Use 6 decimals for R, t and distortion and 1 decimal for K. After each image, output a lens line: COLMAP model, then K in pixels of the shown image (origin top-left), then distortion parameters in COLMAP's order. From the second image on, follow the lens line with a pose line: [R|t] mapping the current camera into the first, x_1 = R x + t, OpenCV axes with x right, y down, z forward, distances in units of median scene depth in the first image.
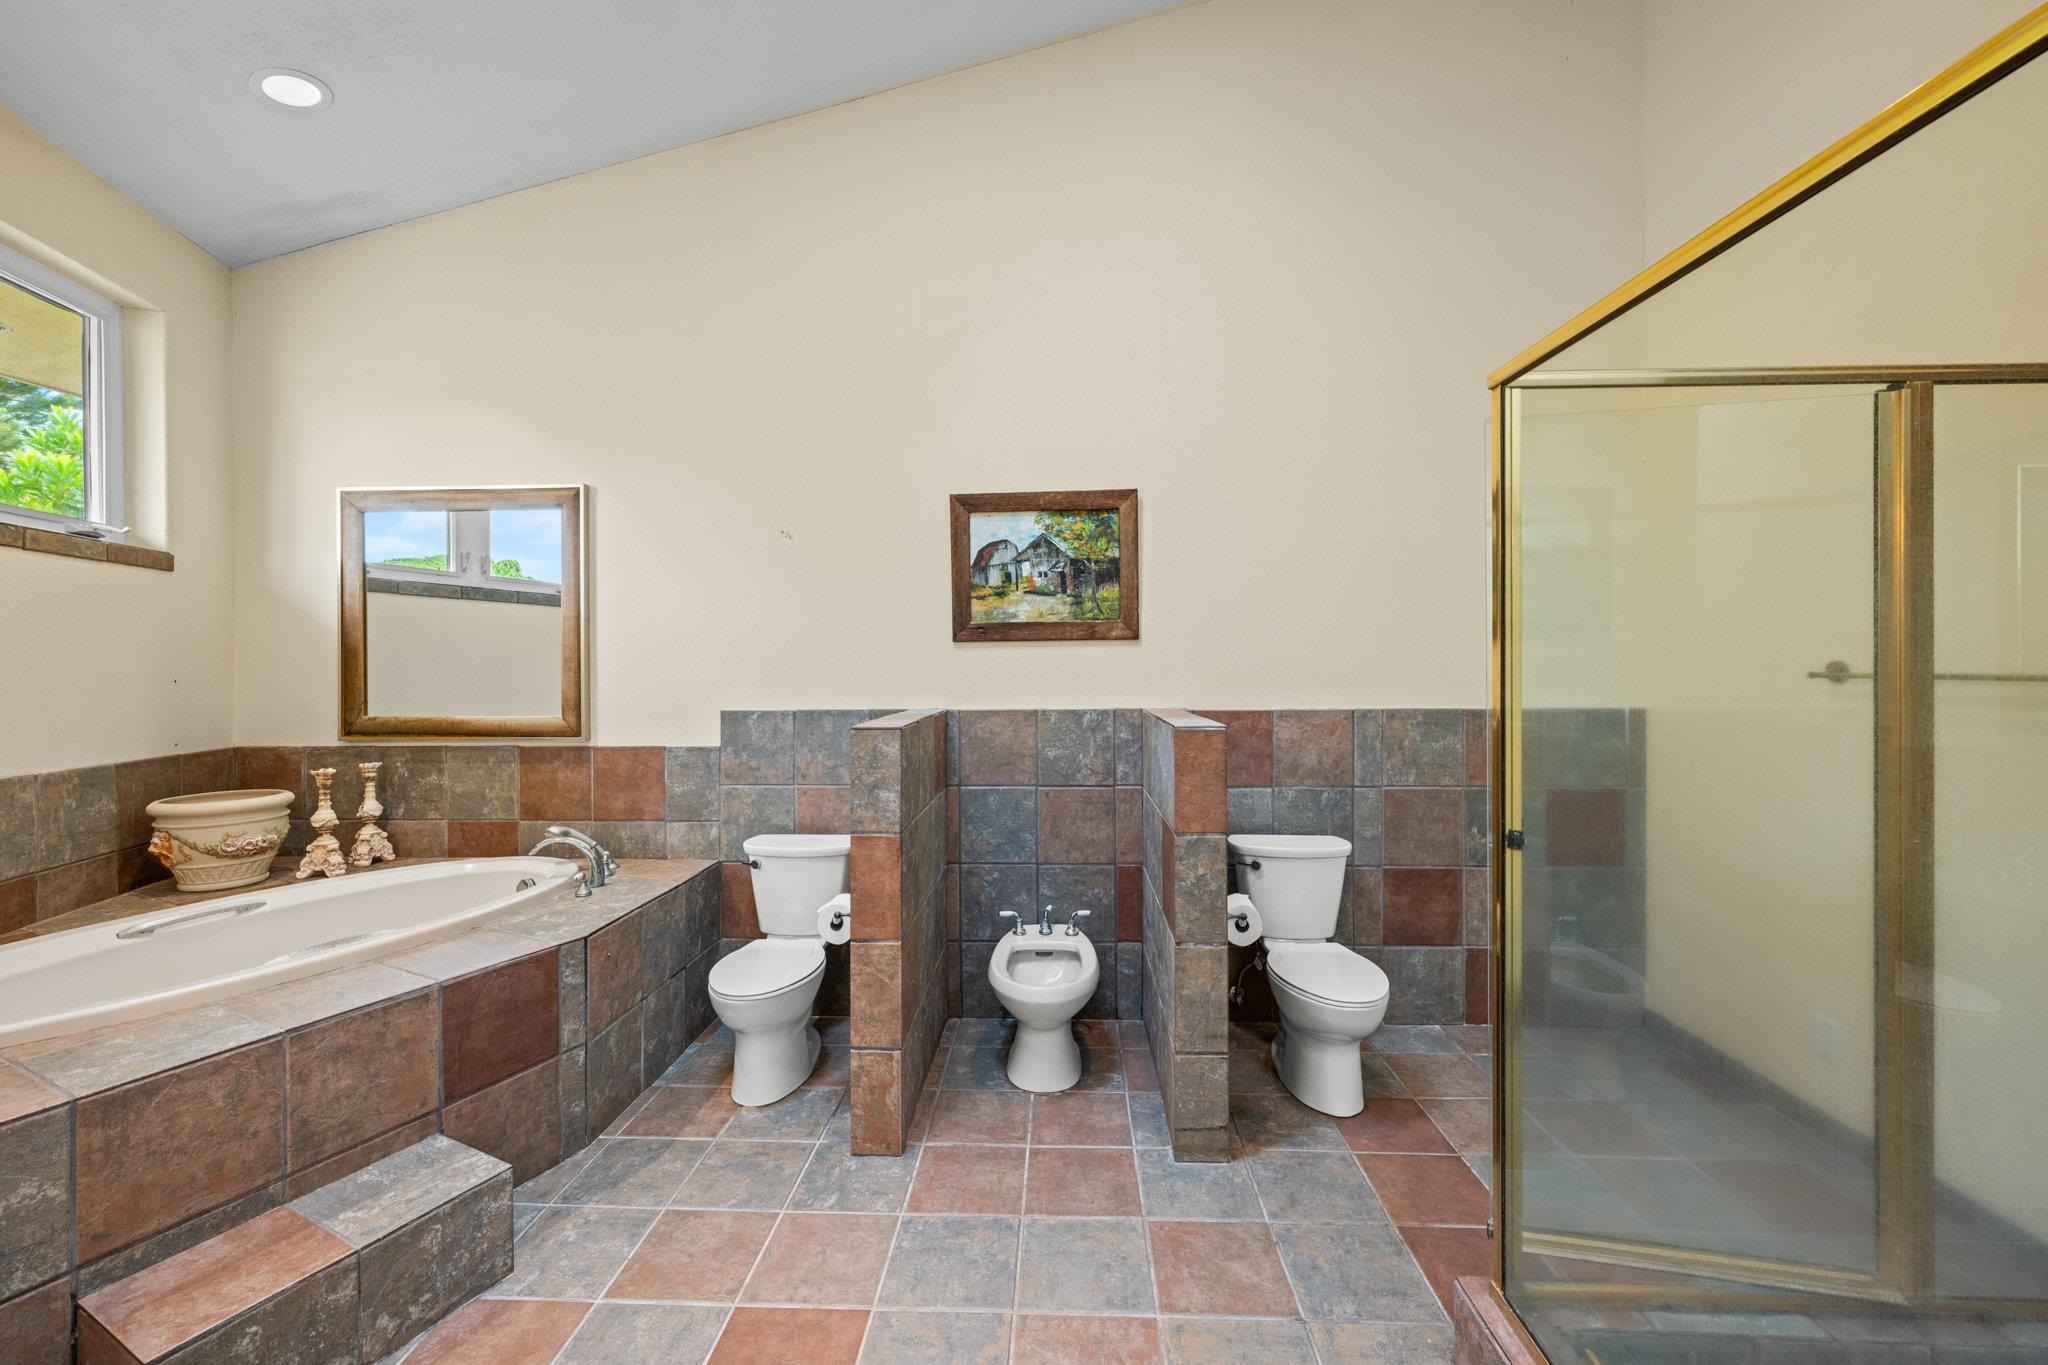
lens RADIAL K [[814.9, 0, 1025.8], [0, 814.9, 669.9], [0, 0, 1]] dist [-0.000893, -0.000019]
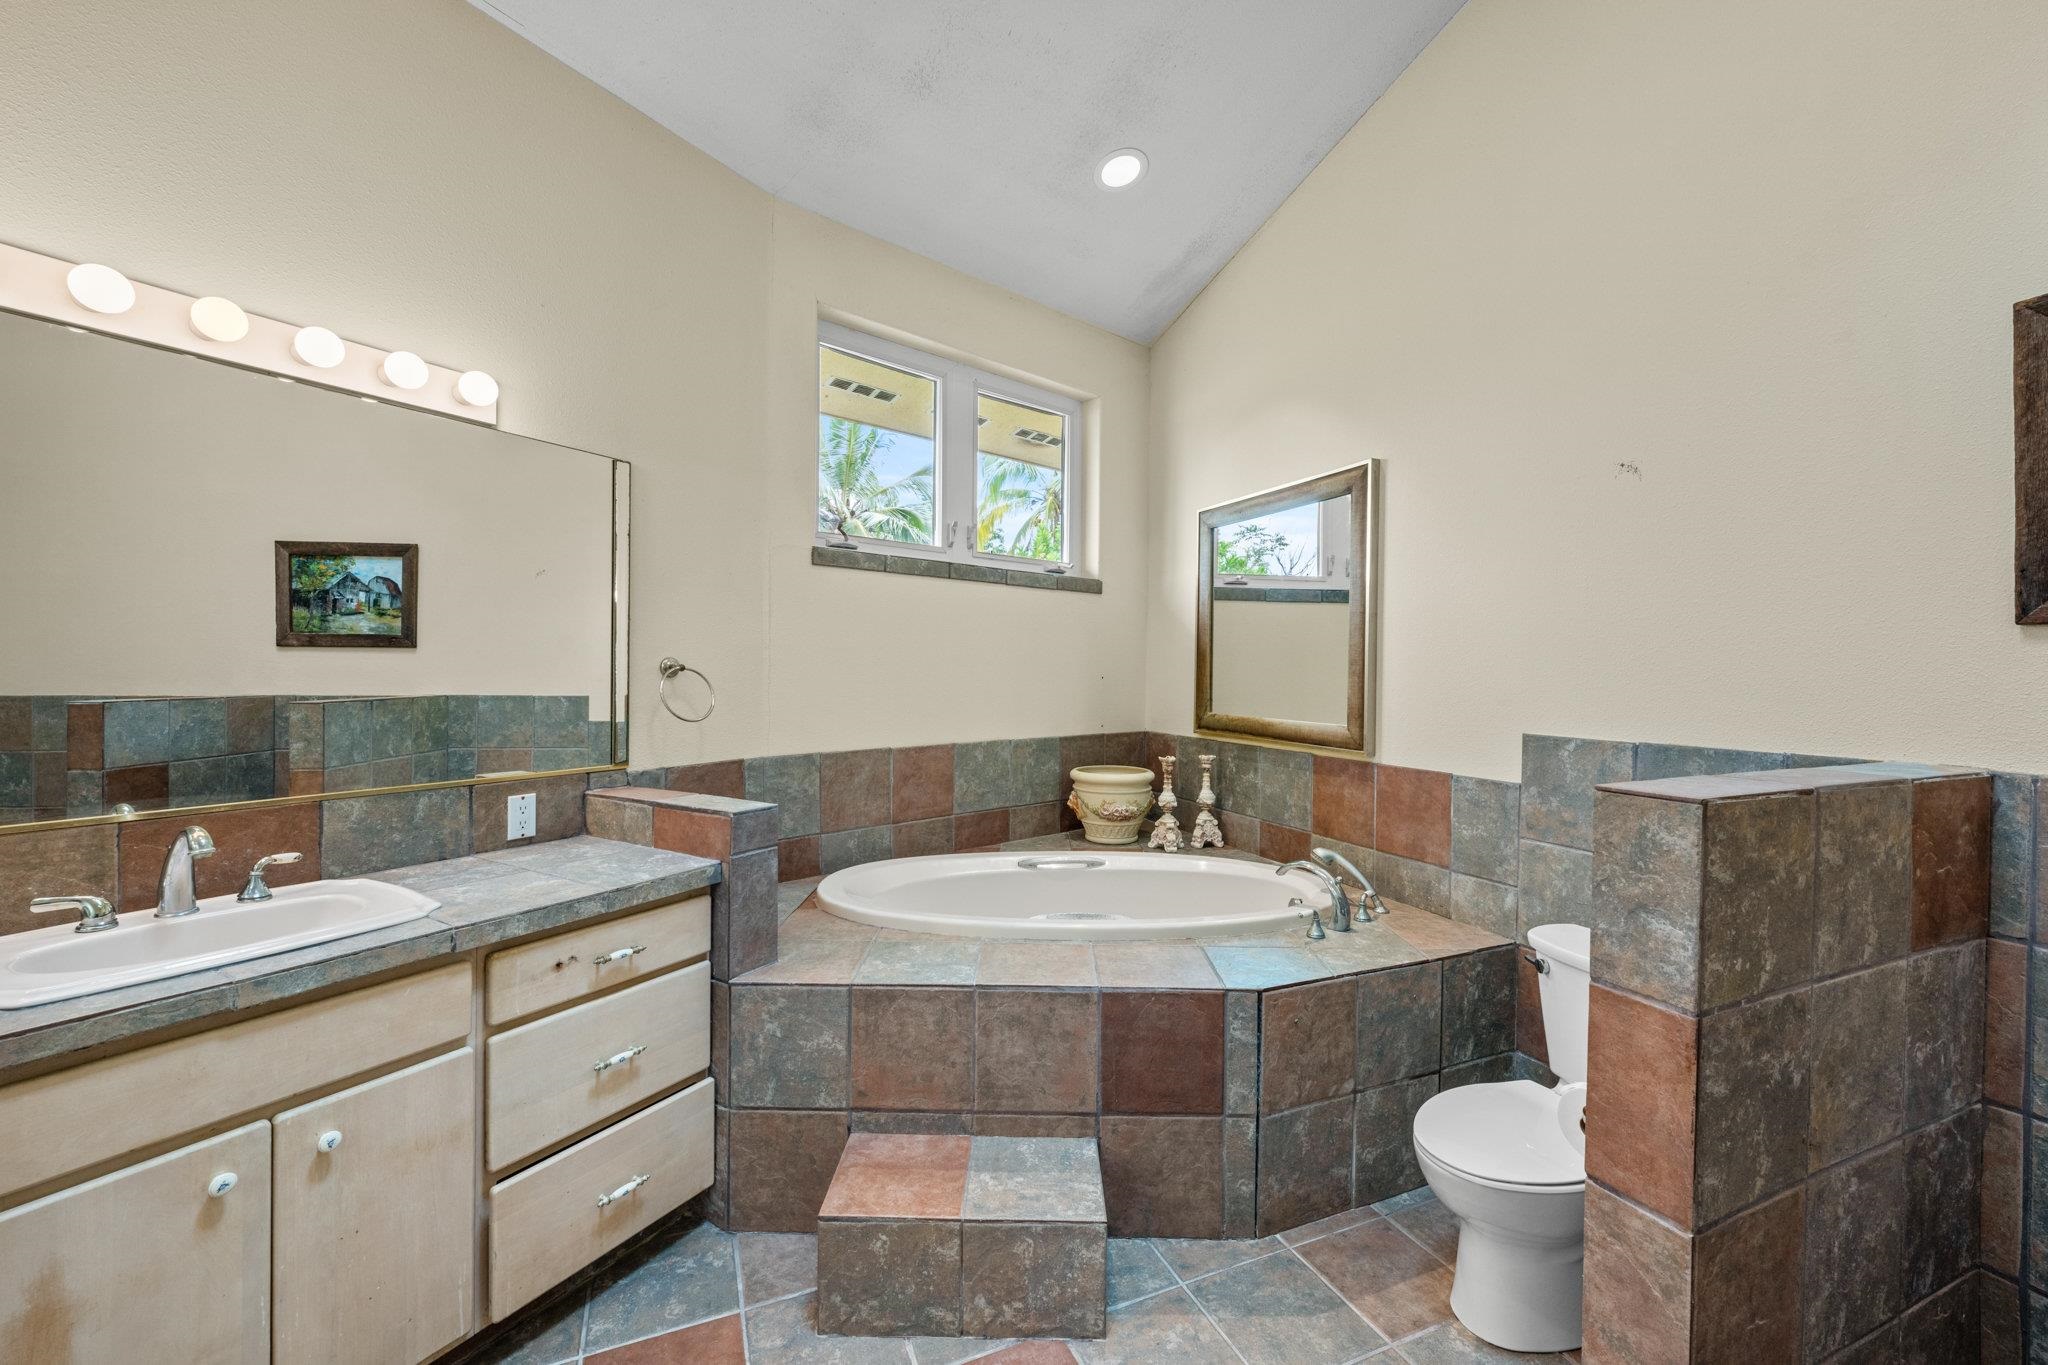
lens RADIAL K [[814.9, 0, 1025.8], [0, 814.9, 669.9], [0, 0, 1]] dist [-0.000893, -0.000019]
pose [[0.440330, 0.011609, -0.897761, 0.098708], [-0.015444, 0.999866, 0.005355, -0.004497], [0.897703, 0.011507, 0.440451, 0.378410]]
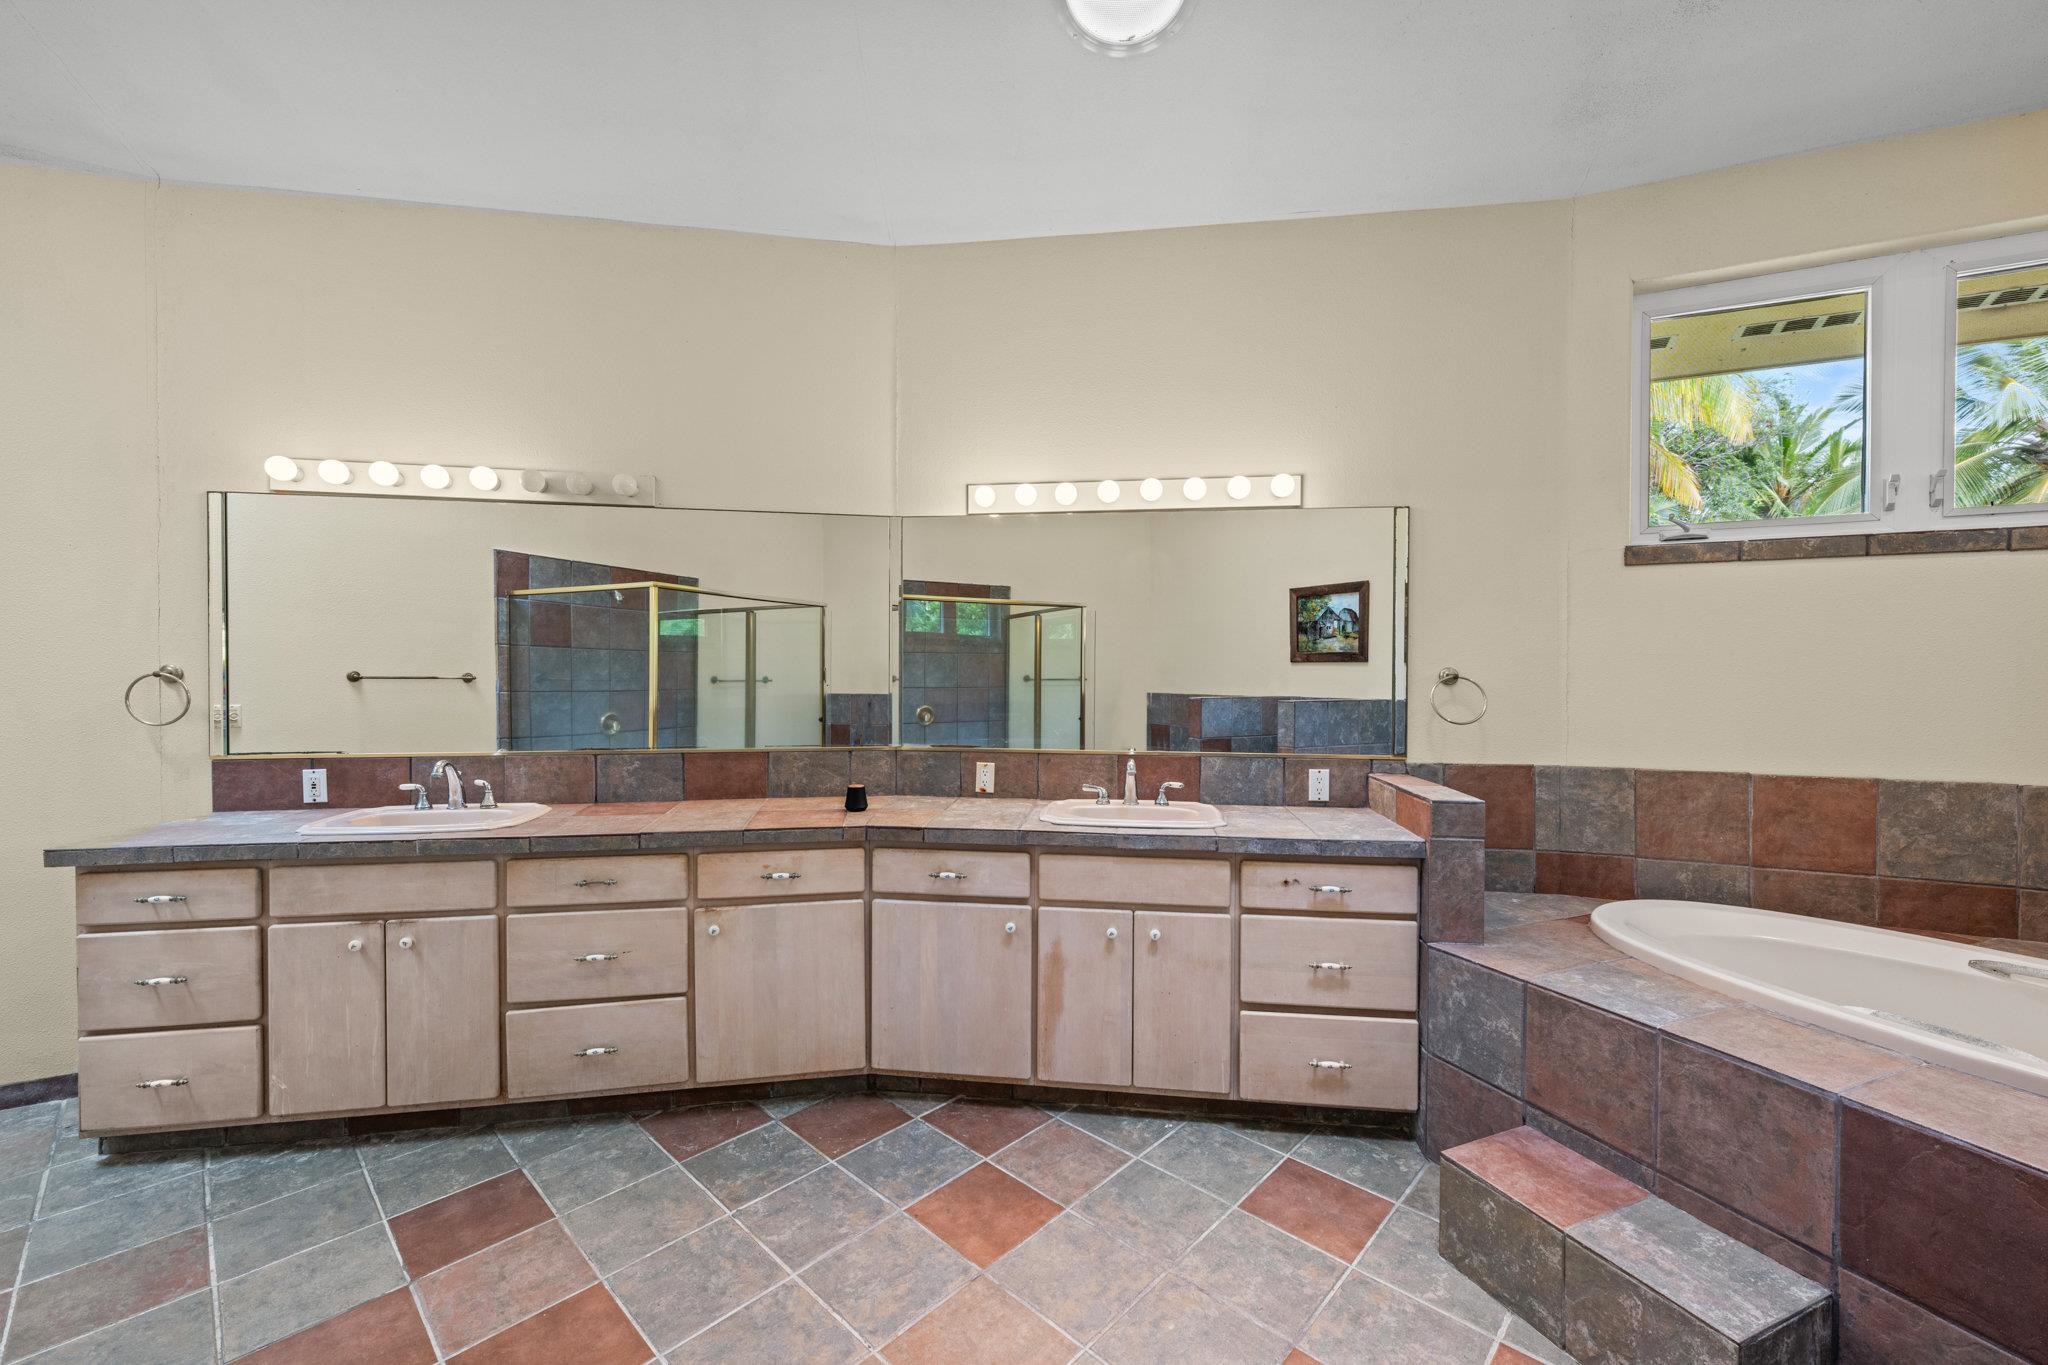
lens RADIAL K [[814.9, 0, 1025.8], [0, 814.9, 669.9], [0, 0, 1]] dist [-0.000893, -0.000019]
pose [[-0.649458, 0.002196, -0.760395, 0.267120], [-0.002612, 0.999983, 0.005119, -0.008783], [0.760393, 0.005310, -0.649441, 0.723454]]
